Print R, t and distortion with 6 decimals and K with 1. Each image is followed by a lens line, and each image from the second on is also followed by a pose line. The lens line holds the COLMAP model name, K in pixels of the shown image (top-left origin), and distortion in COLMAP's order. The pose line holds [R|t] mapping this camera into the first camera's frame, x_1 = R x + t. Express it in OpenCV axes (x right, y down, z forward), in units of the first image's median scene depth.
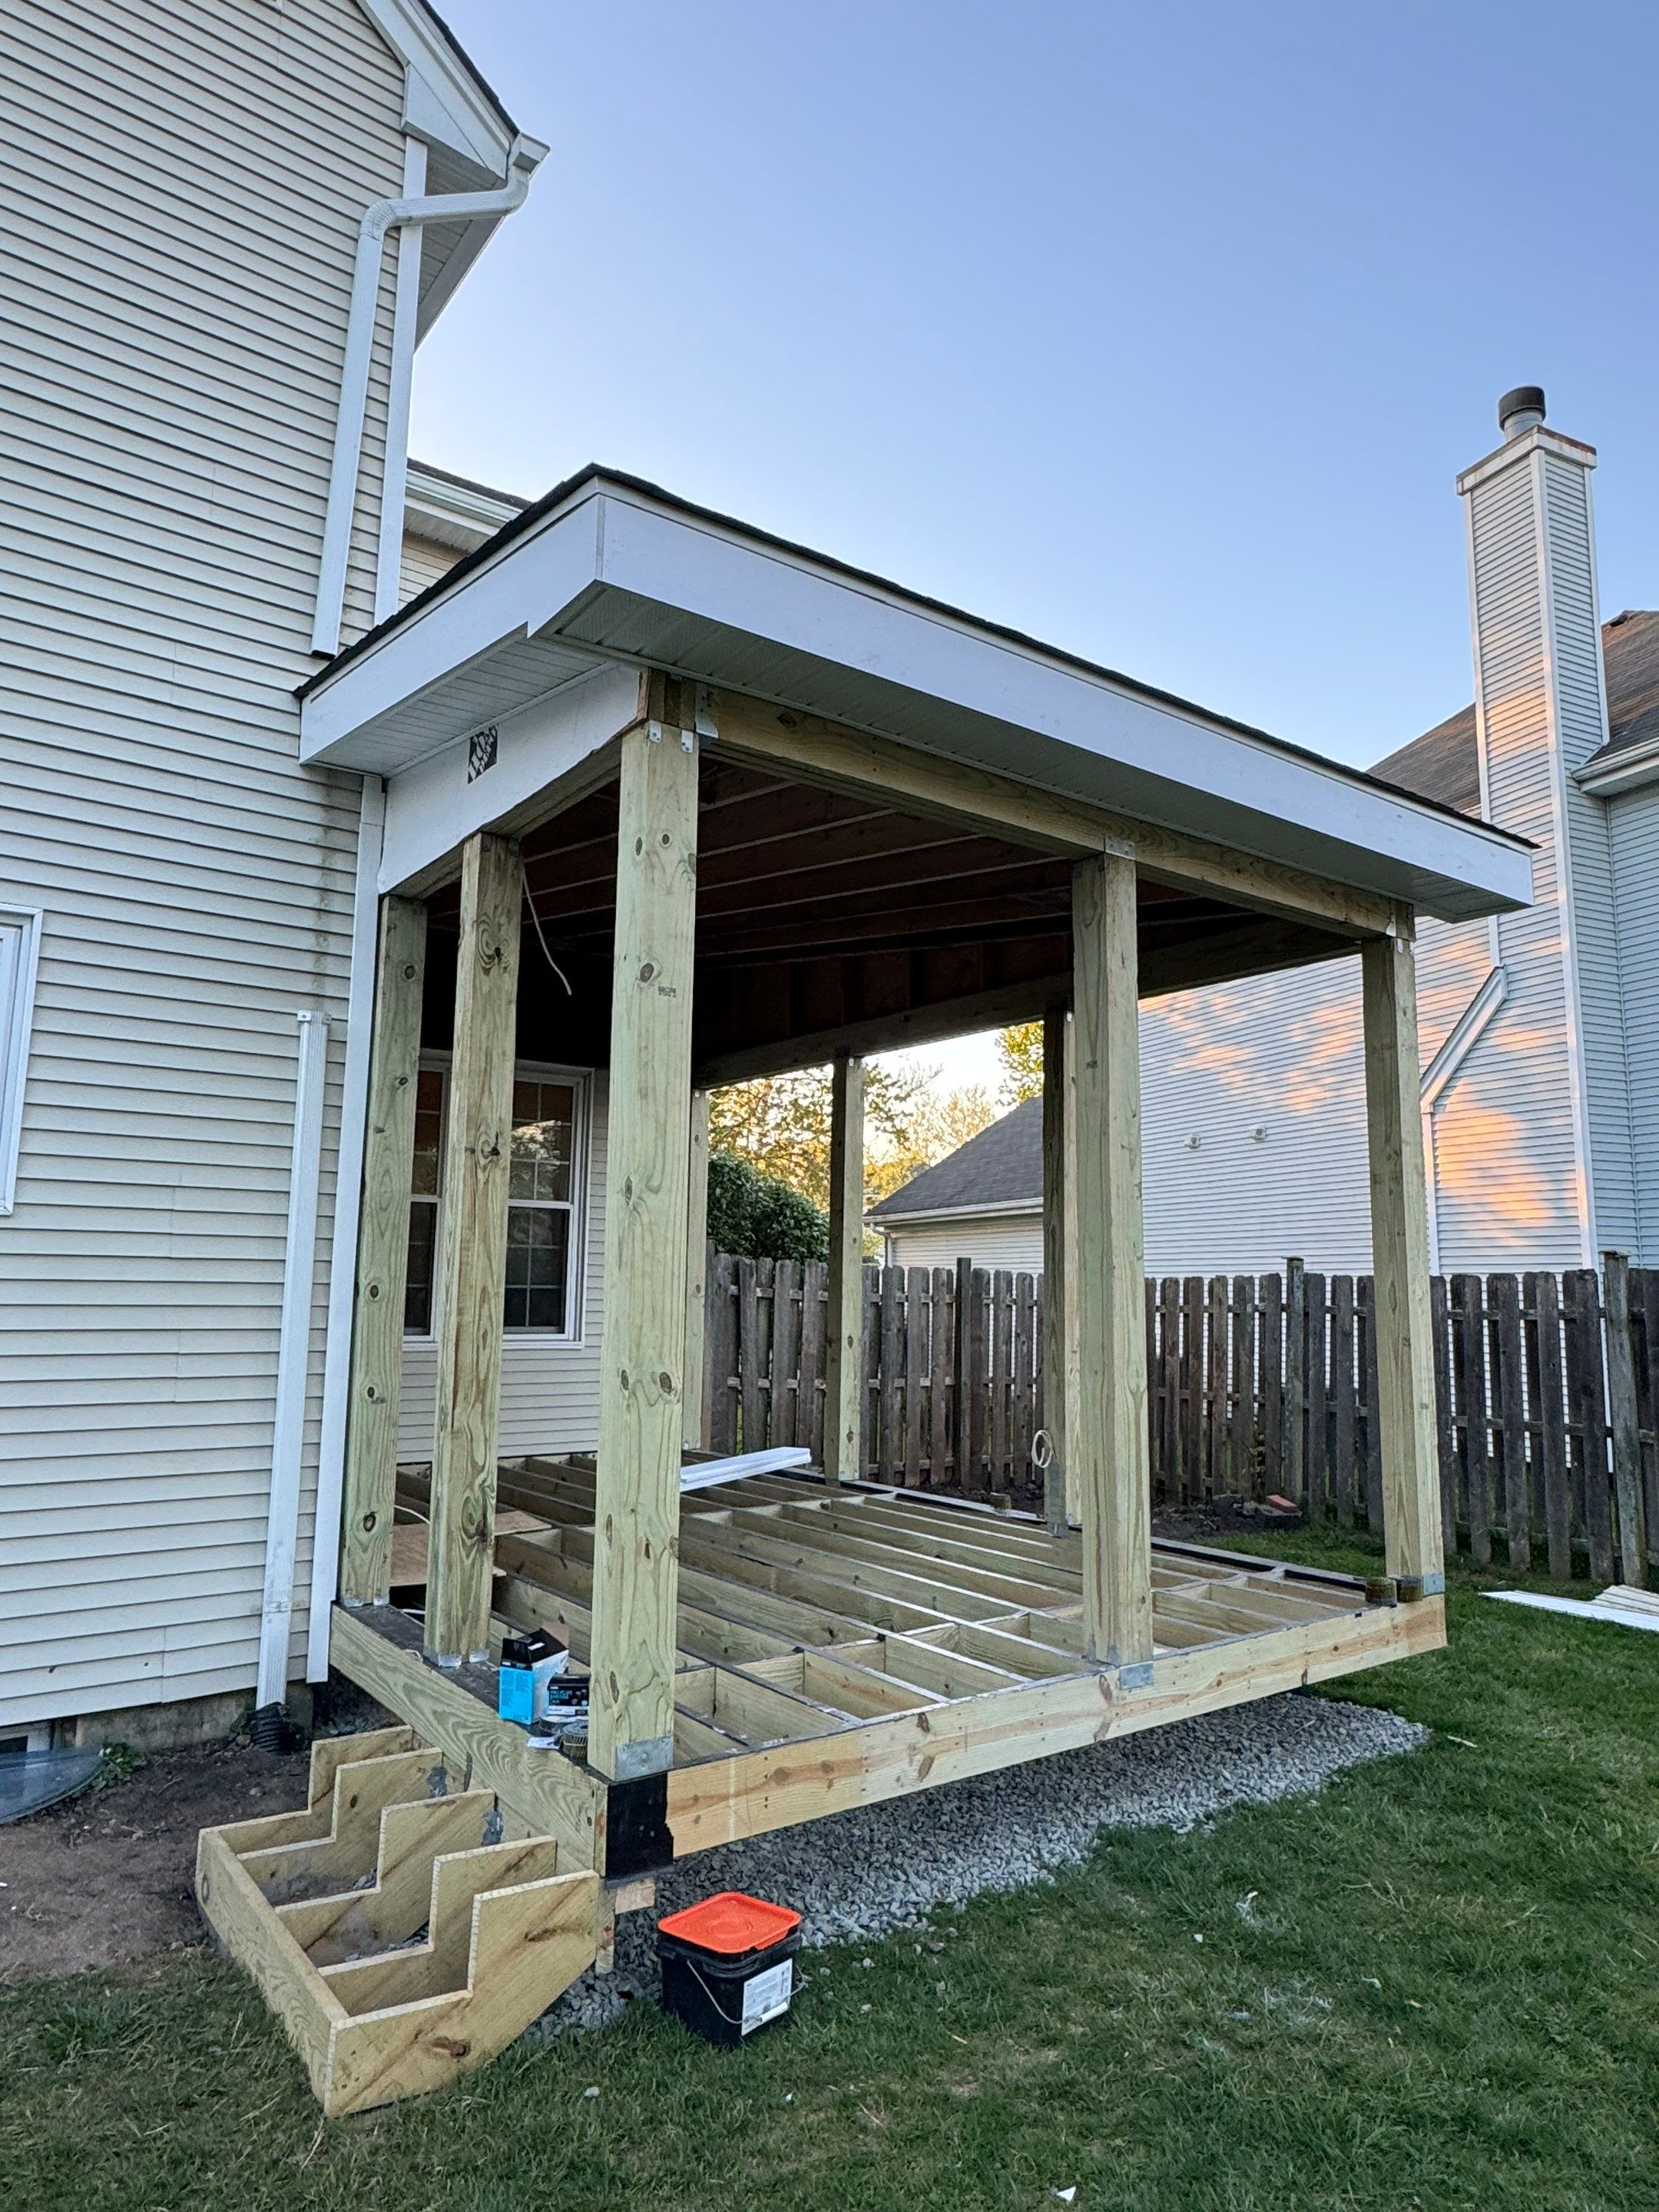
lens RADIAL K [[1361.7, 0, 847.6], [0, 1361.7, 1097.8], [0, 0, 1]] dist [-0.003446, 0.000369]
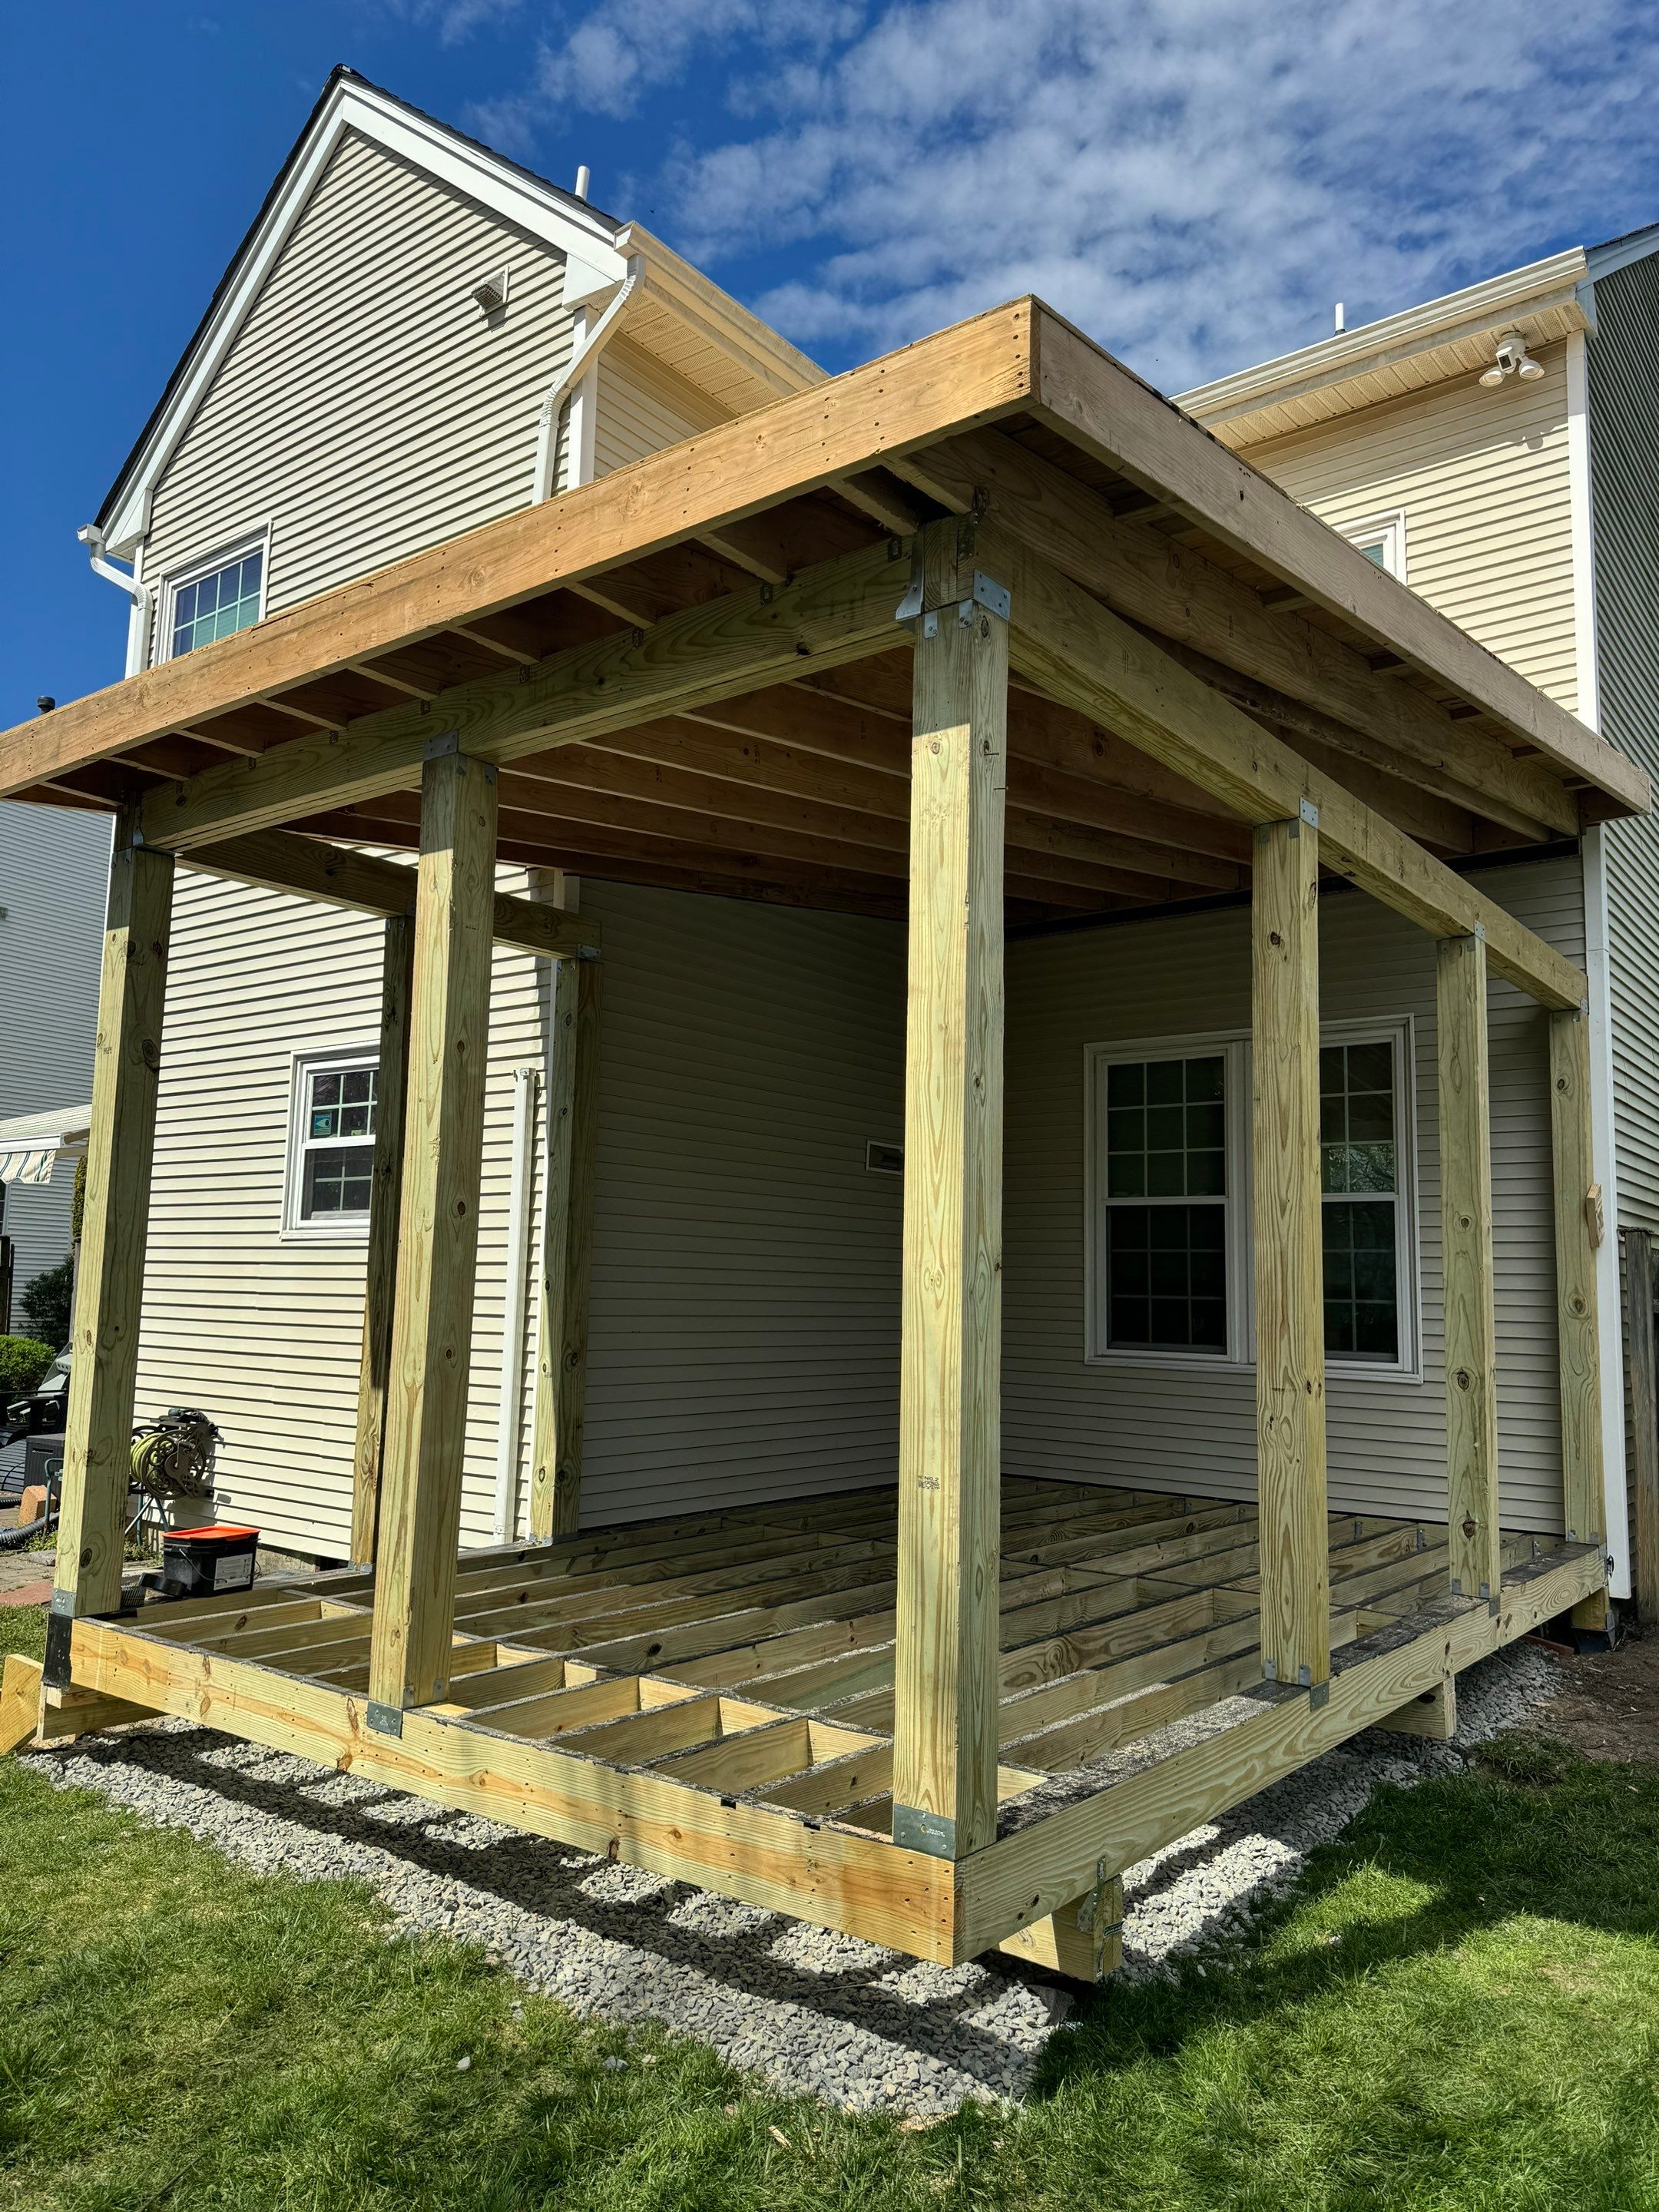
lens RADIAL K [[1568.5, 0, 832.7], [0, 1568.5, 1099.6], [0, 0, 1]] dist [0.020289, -0.008596]
pose [[0.267022, -0.127867, -0.955170, 1.087452], [0.117425, 0.988090, -0.099448, 0.146499], [0.956510, -0.085606, 0.278857, 0.871570]]
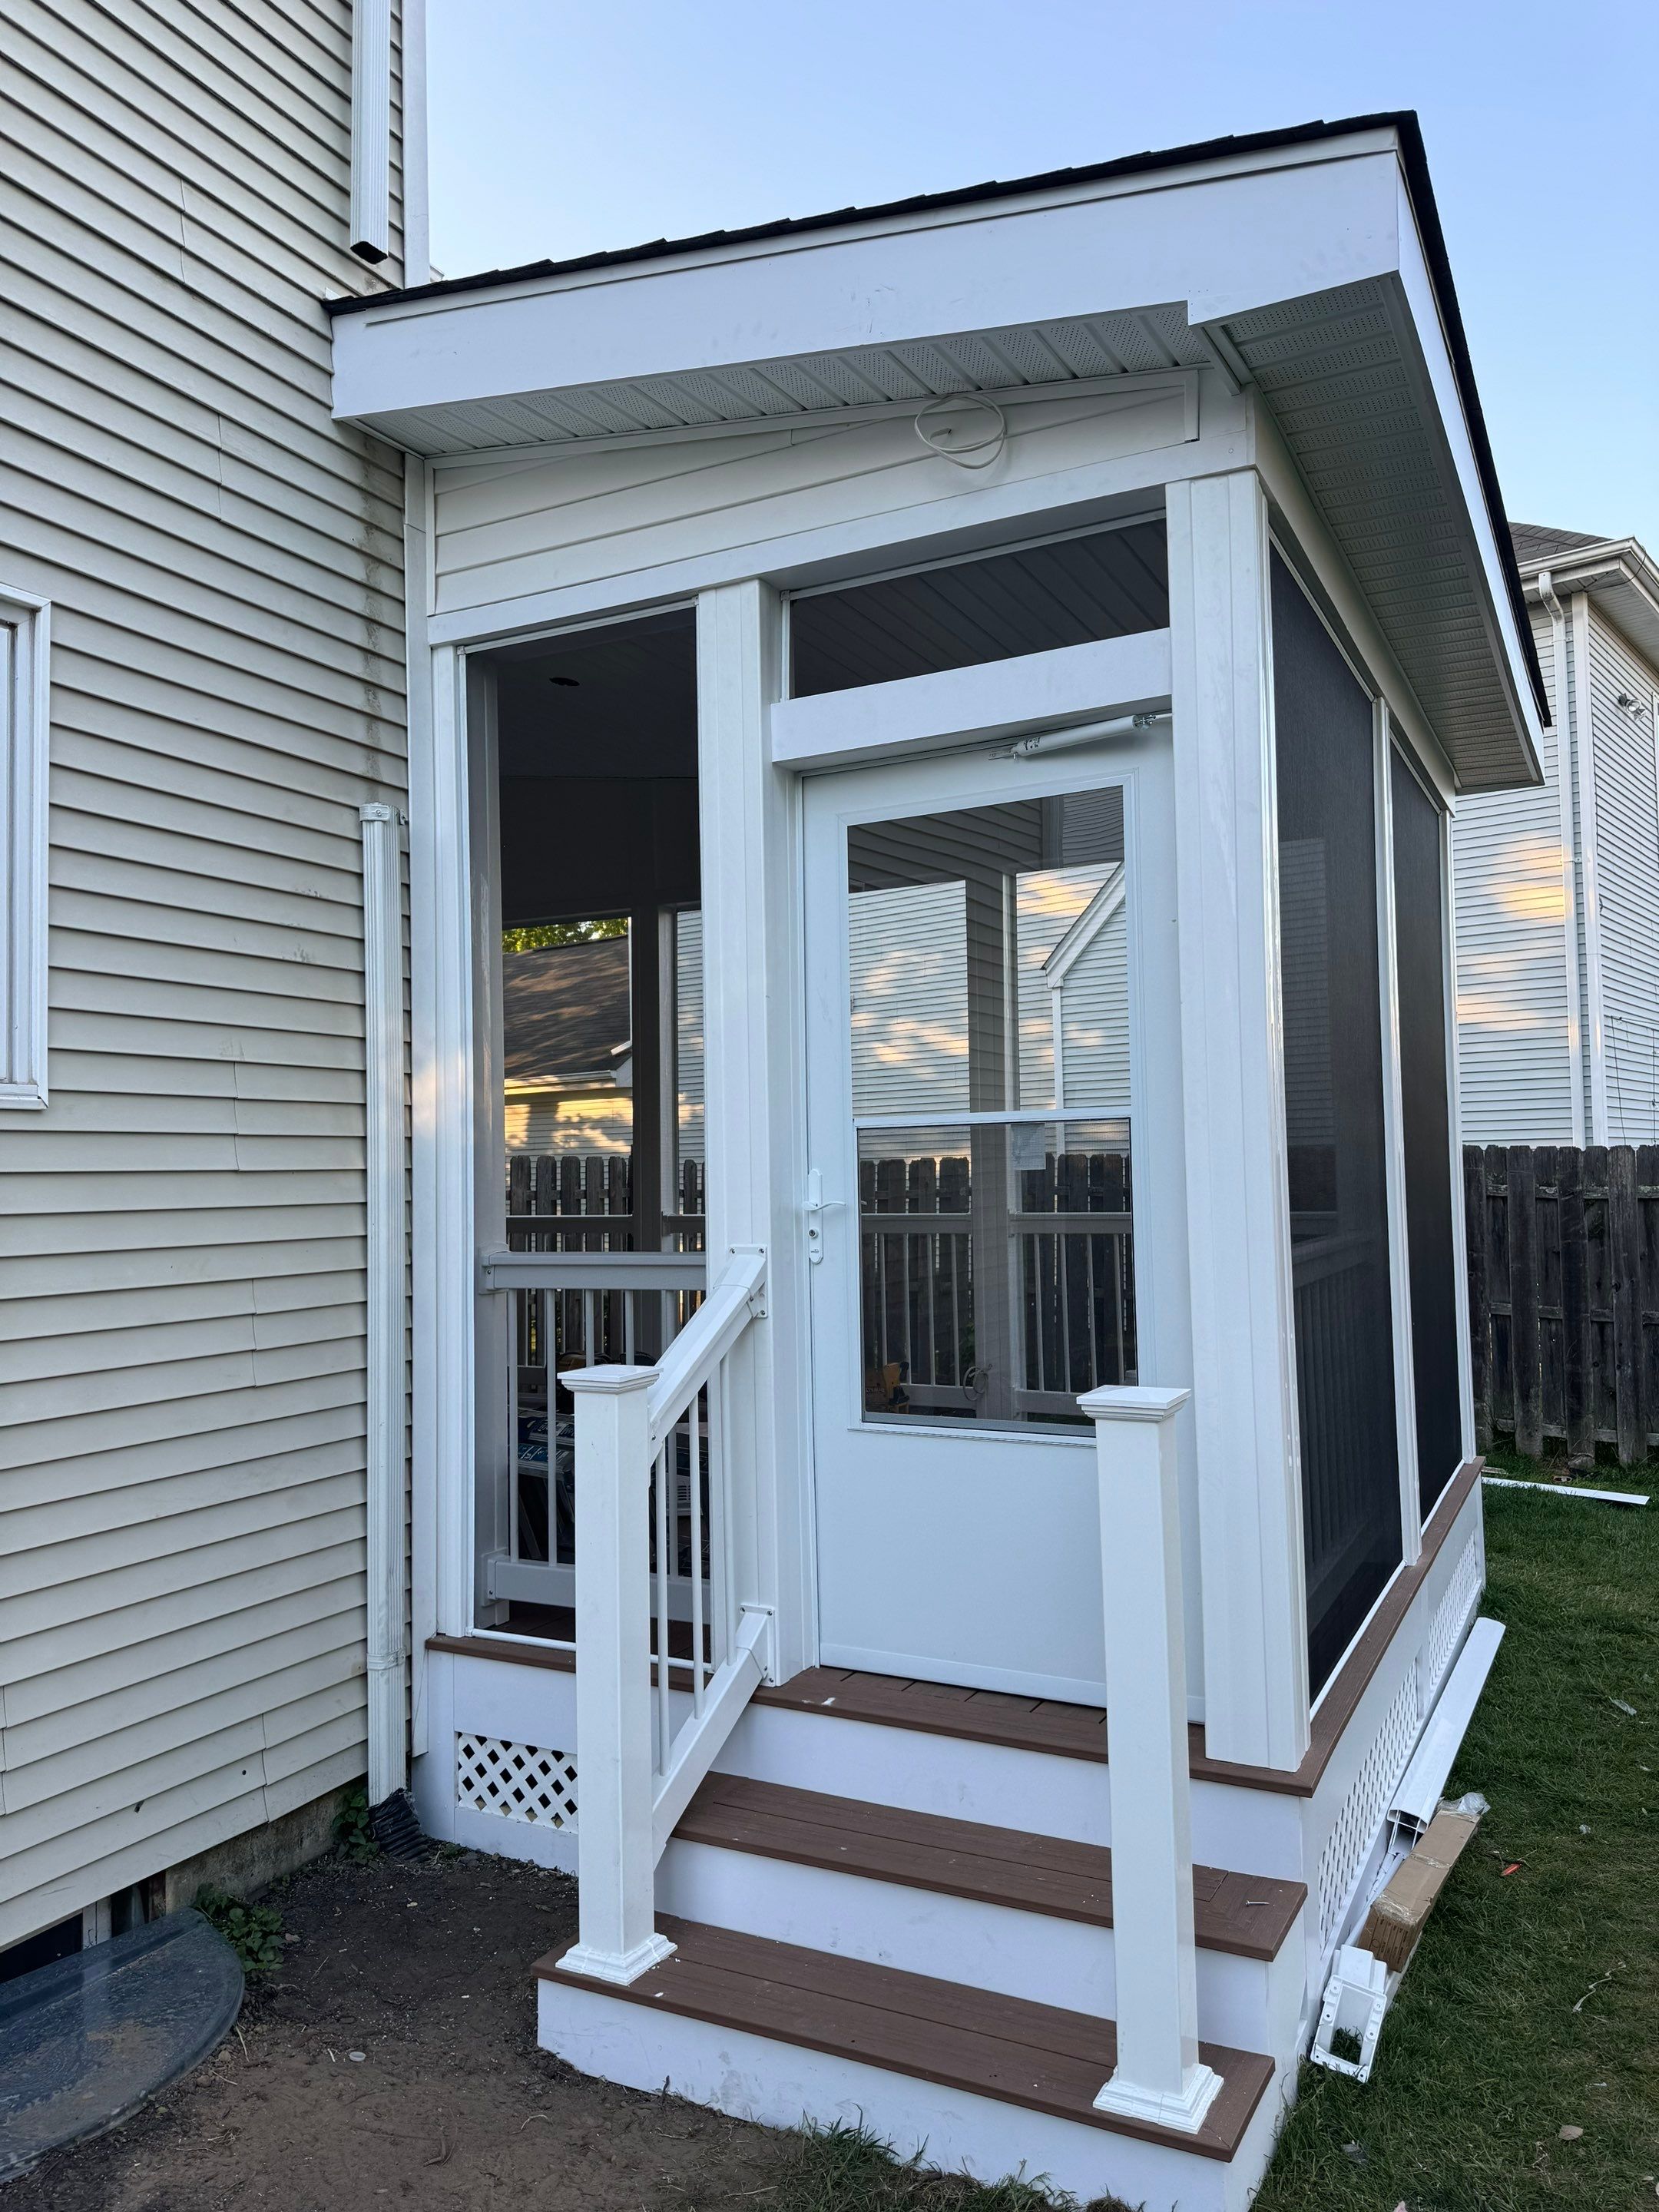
lens RADIAL K [[1566.0, 0, 840.4], [0, 1566.0, 1108.3], [0, 0, 1]] dist [0.059363, -0.072645]
pose [[0.899922, -0.010725, 0.435919, -0.532895], [-0.031758, 0.995431, 0.090052, 0.009271], [-0.434893, -0.094884, 0.895469, 0.183661]]
